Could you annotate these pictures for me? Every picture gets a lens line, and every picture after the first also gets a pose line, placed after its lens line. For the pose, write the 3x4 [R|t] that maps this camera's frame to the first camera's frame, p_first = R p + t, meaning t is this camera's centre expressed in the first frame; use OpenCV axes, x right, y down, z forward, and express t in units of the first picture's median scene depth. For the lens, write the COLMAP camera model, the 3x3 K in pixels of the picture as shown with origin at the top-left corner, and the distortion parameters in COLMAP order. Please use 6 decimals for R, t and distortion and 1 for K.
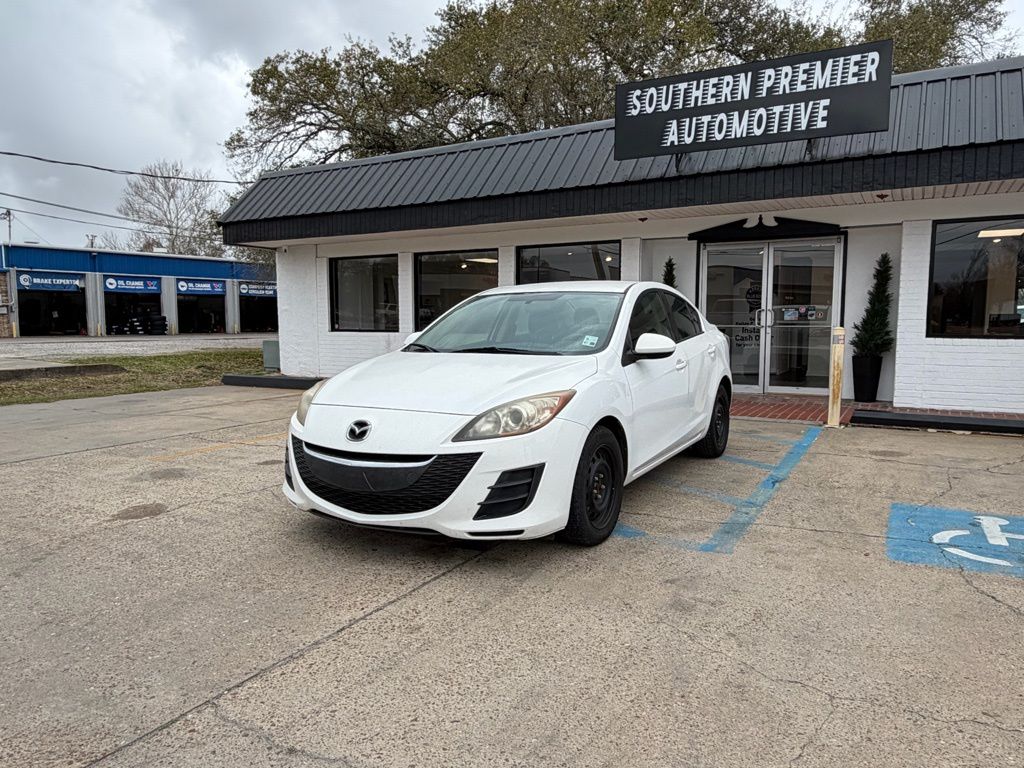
lens RADIAL K [[713.1, 0, 508.3], [0, 713.1, 389.1], [0, 0, 1]] dist [-0.007092, 0.009603]
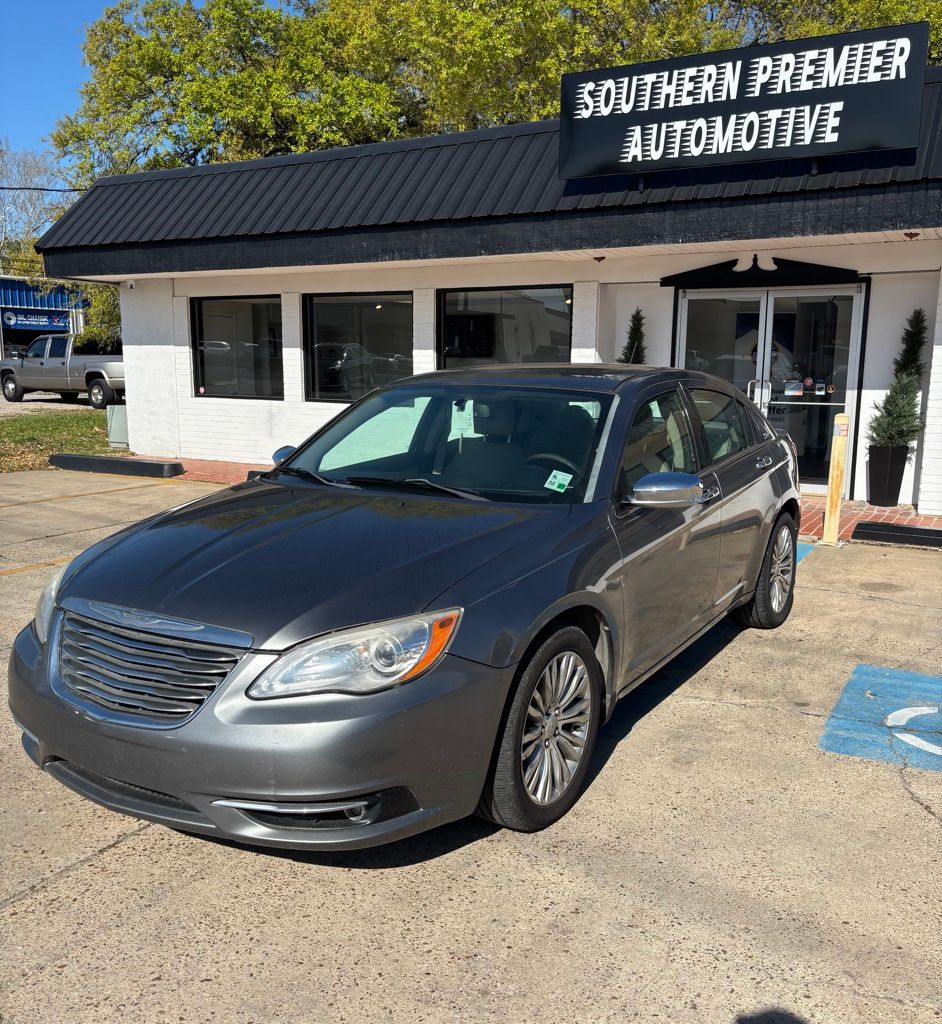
lens RADIAL K [[948.8, 0, 468.9], [0, 948.8, 529.6], [0, 0, 1]] dist [0.012950, 0.017571]
pose [[0.999939, 0.007360, 0.008206, 0.053982], [-0.007973, 0.996976, 0.077297, -0.035865], [-0.007612, -0.077358, 0.996974, -0.017369]]
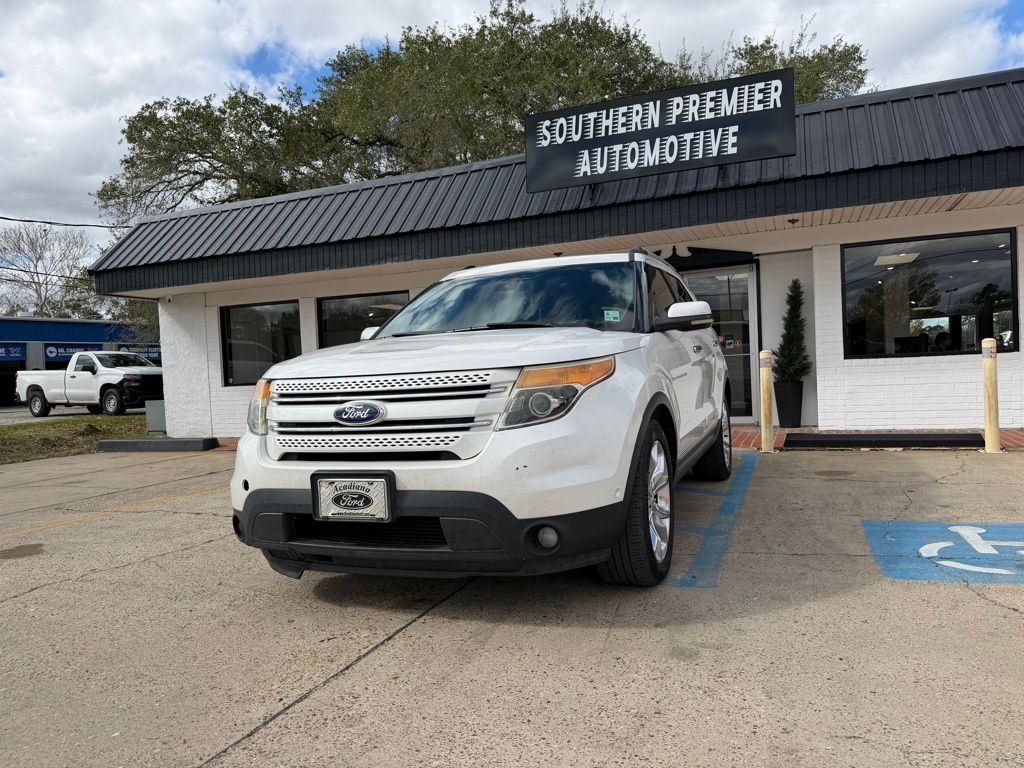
lens RADIAL K [[717.4, 0, 516.4], [0, 717.4, 387.3], [0, 0, 1]] dist [0.043690, -0.065803]
pose [[0.988875, -0.046149, 0.141409, -0.017411], [0.057181, 0.995545, -0.074972, 0.017234], [-0.137319, 0.082224, 0.987108, 0.062506]]
